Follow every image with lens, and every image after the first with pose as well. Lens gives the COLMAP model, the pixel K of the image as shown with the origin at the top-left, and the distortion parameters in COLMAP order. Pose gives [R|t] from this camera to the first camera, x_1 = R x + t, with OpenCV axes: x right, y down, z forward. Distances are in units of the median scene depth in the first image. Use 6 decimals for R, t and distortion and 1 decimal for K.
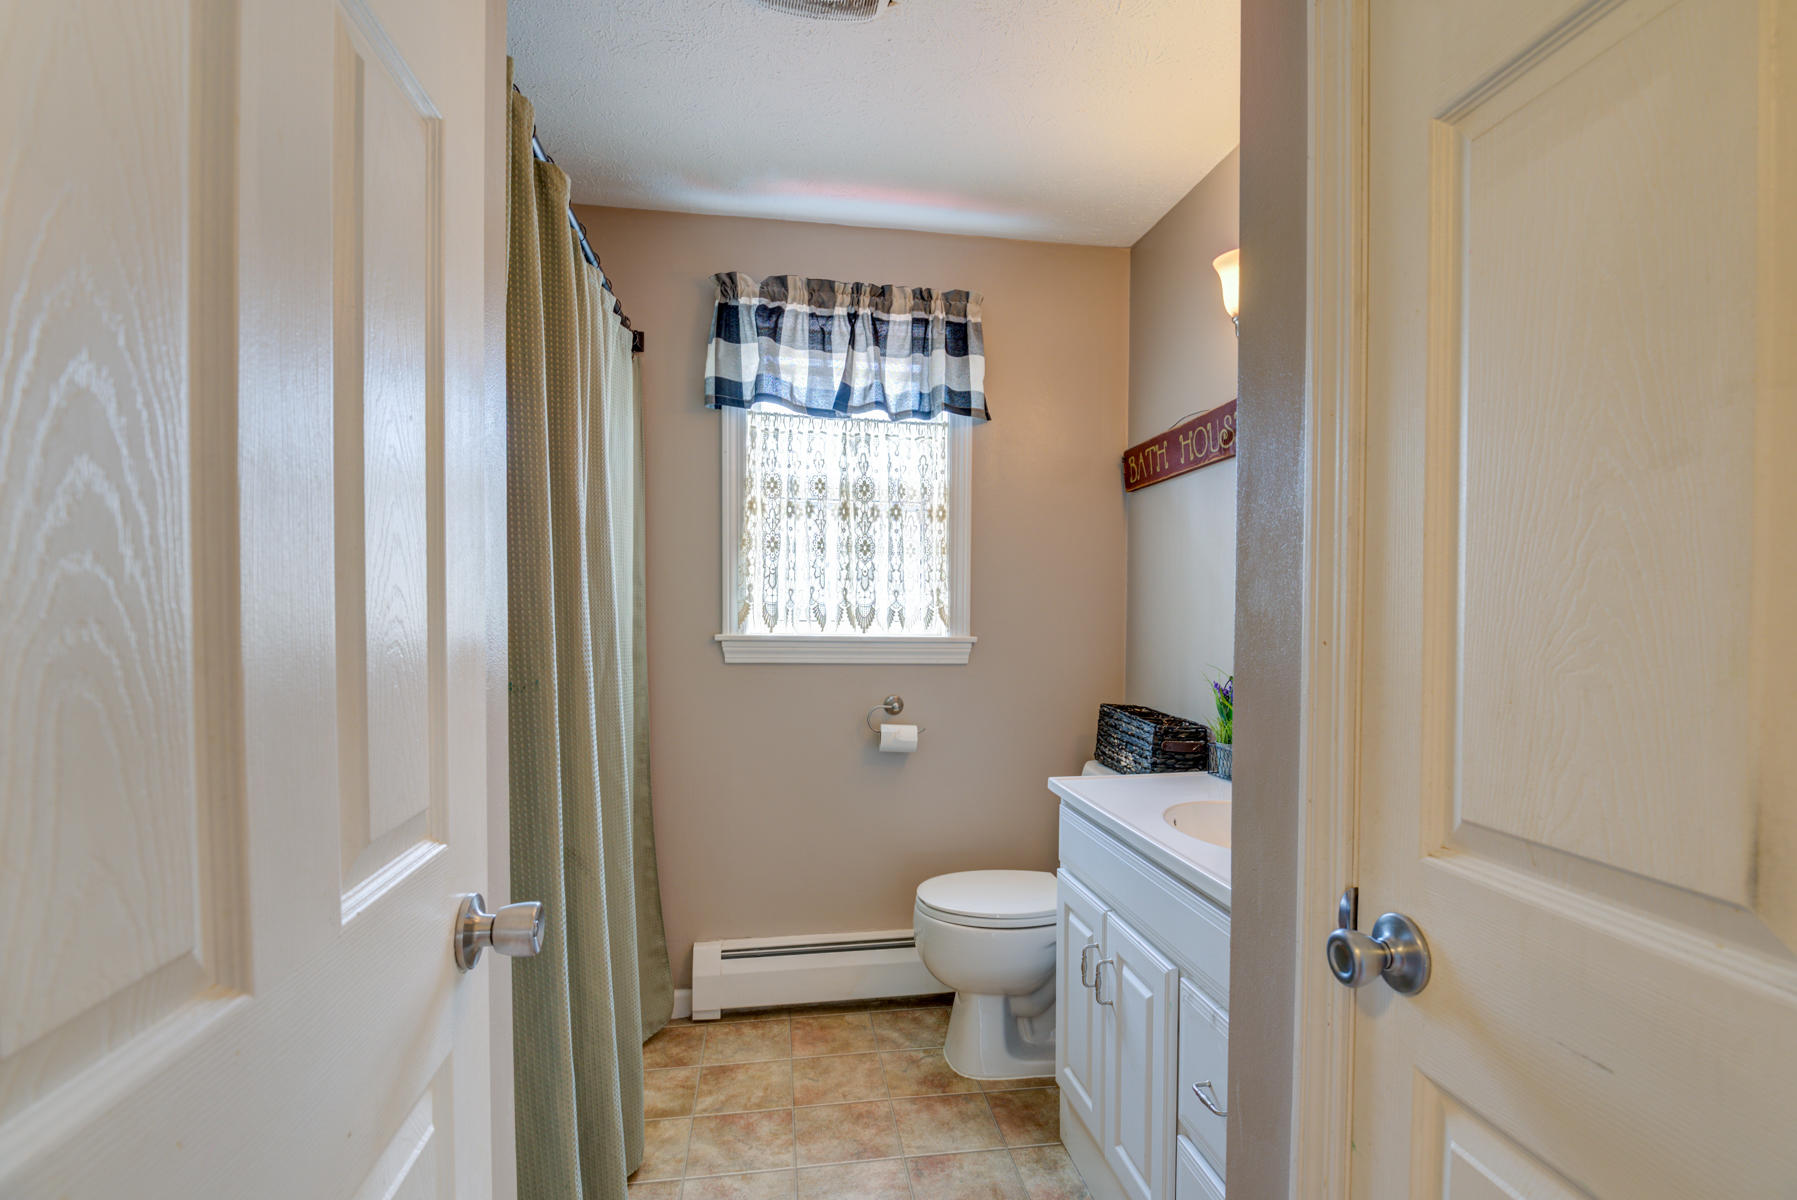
lens RADIAL K [[898.1, 0, 893.5], [0, 898.1, 600.6], [0, 0, 1]] dist [-0.015310, -0.001665]
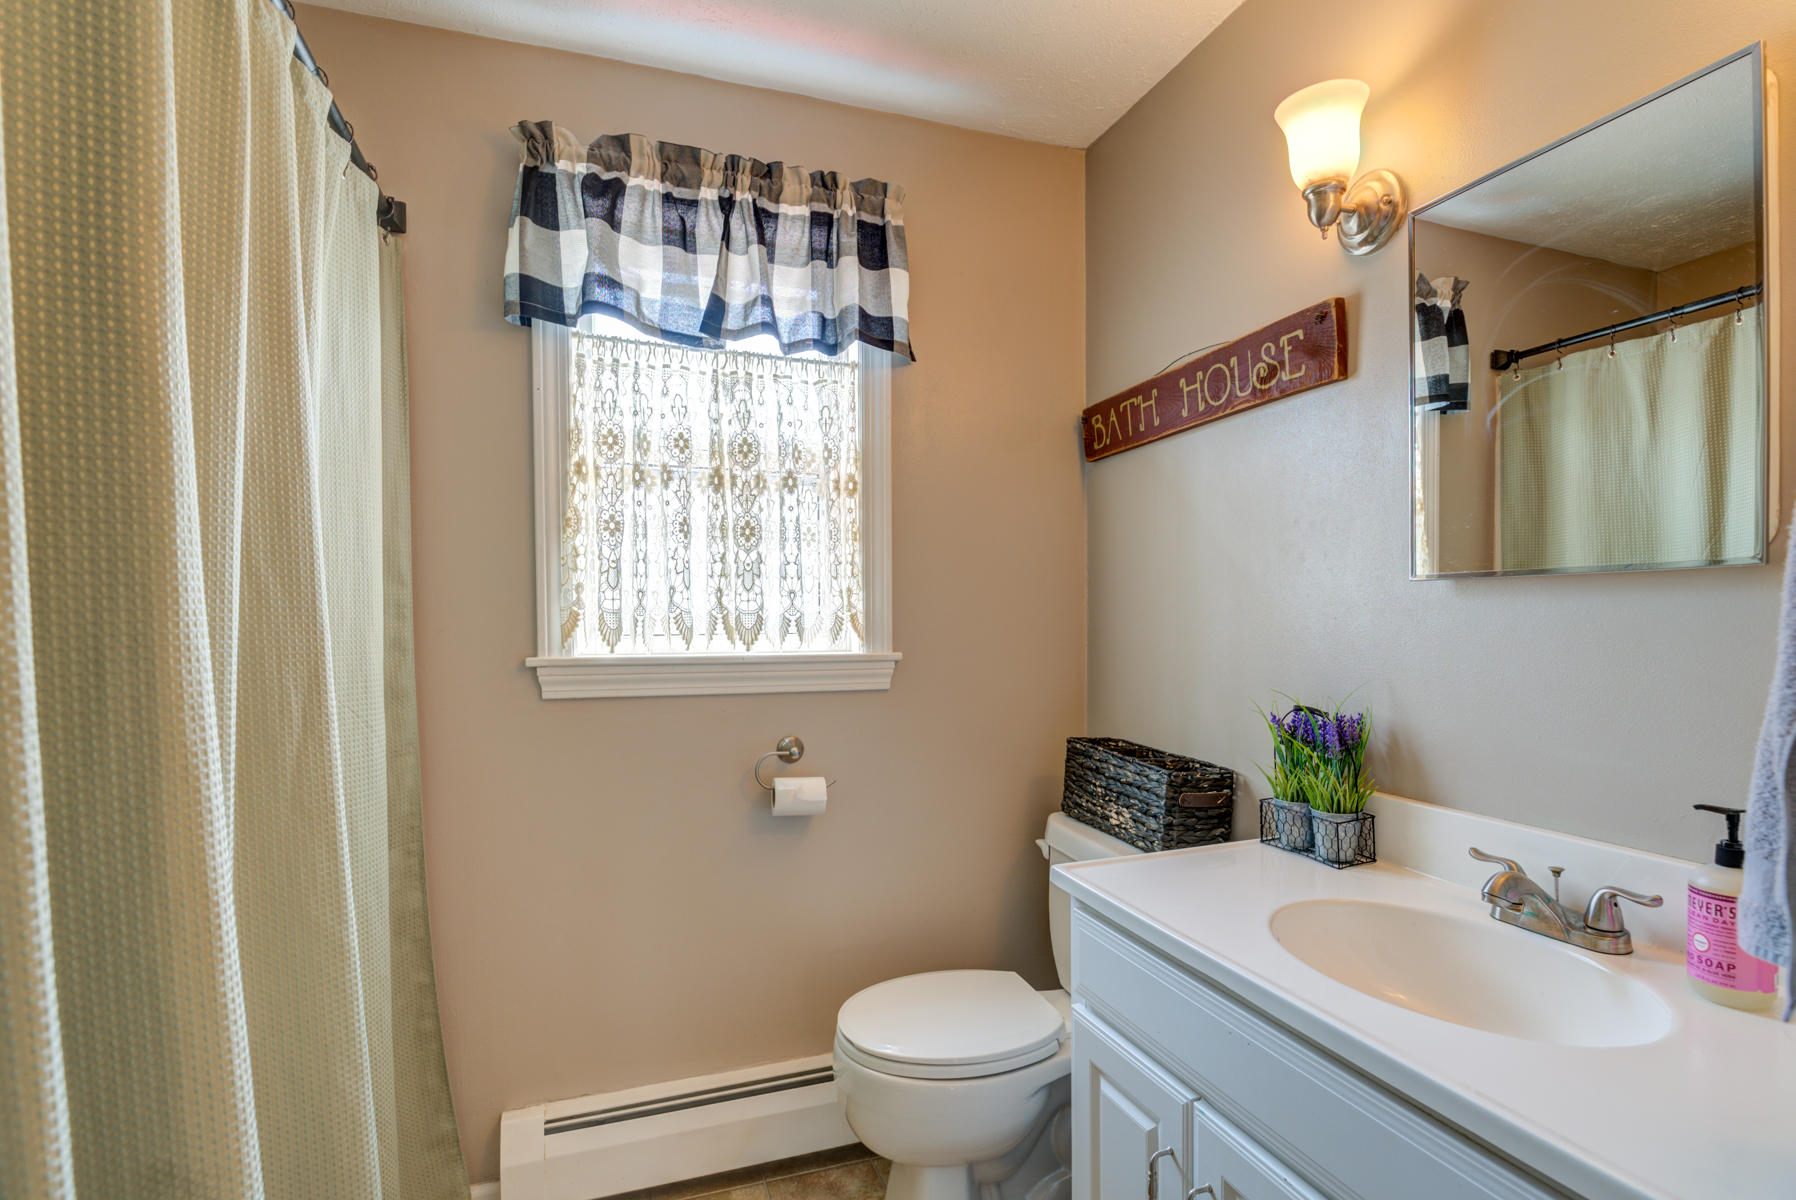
lens RADIAL K [[897.6, 0, 914.8], [0, 897.6, 615.8], [0, 0, 1]] dist [-0.015310, -0.001665]
pose [[0.981028, -0.013851, 0.193370, -0.040705], [0.011874, 0.999865, 0.011377, 0.001666], [-0.193501, -0.008865, 0.981060, 0.278984]]
